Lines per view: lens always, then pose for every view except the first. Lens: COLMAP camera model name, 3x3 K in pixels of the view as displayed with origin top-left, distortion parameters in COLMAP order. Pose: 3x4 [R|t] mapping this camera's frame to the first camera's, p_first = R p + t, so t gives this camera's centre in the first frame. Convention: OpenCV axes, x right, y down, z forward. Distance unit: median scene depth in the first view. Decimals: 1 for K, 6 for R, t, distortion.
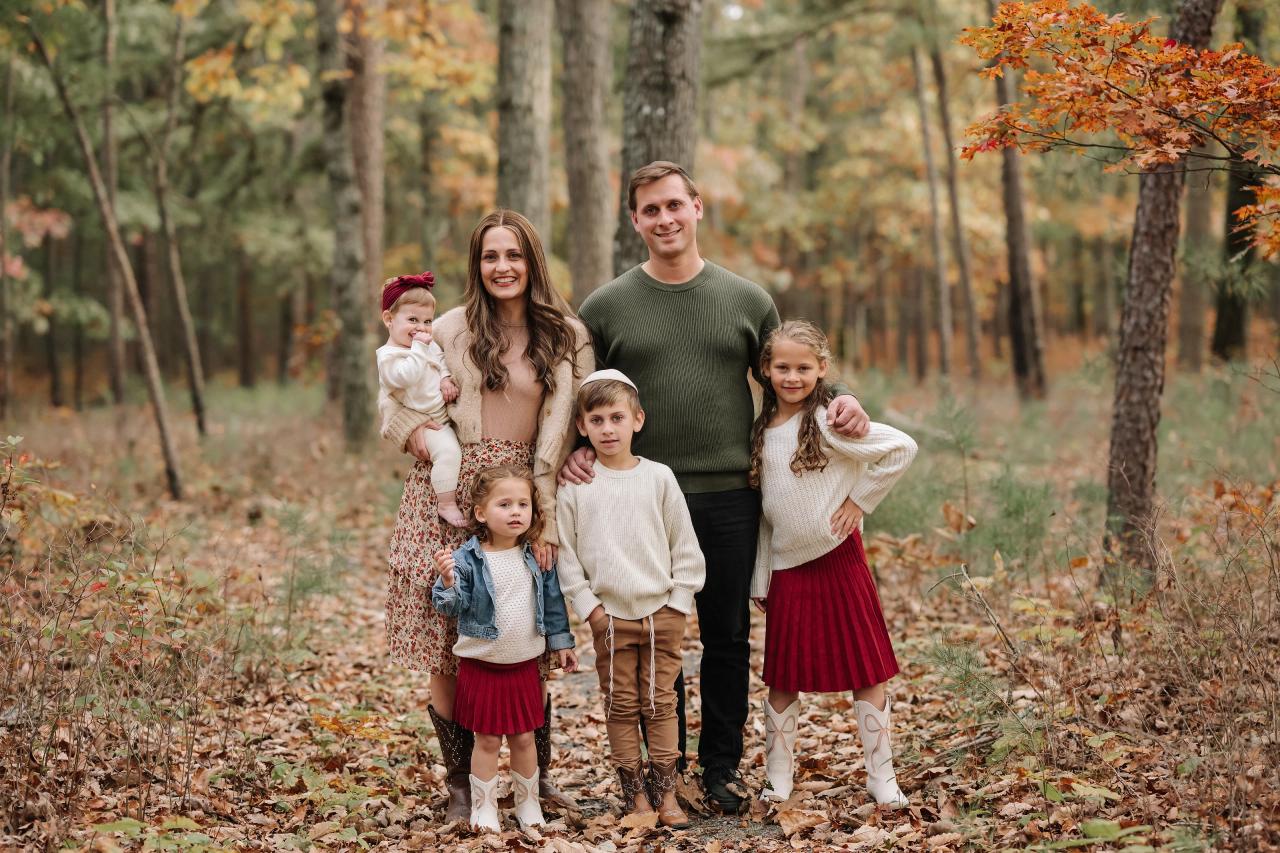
lens RADIAL K [[3305.3, 0, 643.6], [0, 3305.3, 399.2], [0, 0, 1]] dist [0.098932, -1.348879]
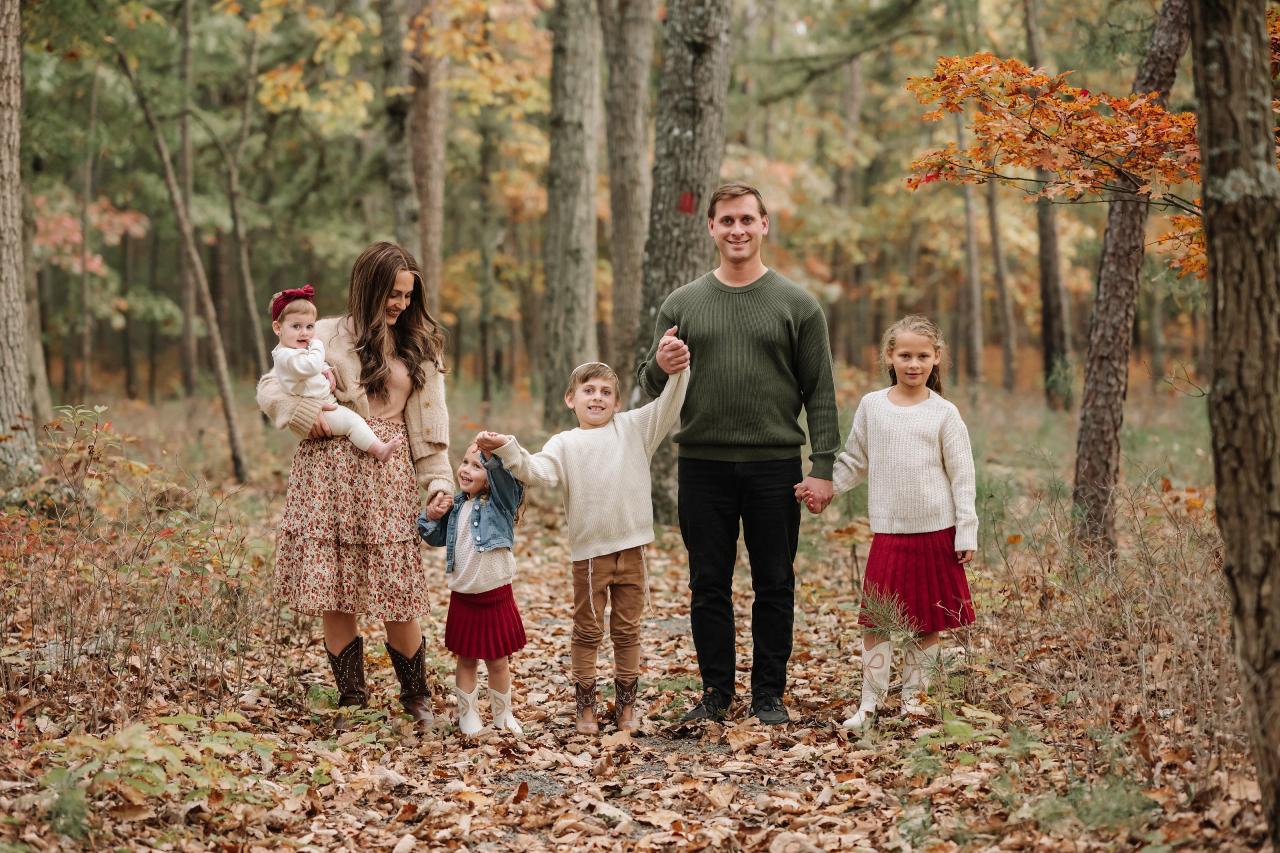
lens RADIAL K [[3501.9, 0, 640.0], [0, 3501.9, 426.5], [0, 0, 1]] dist [0.147638, -3.463600]
pose [[0.999328, 0.020502, -0.030398, 0.021113], [-0.020421, 0.999787, 0.002967, 0.005178], [0.030453, -0.002344, 0.999533, -0.125655]]
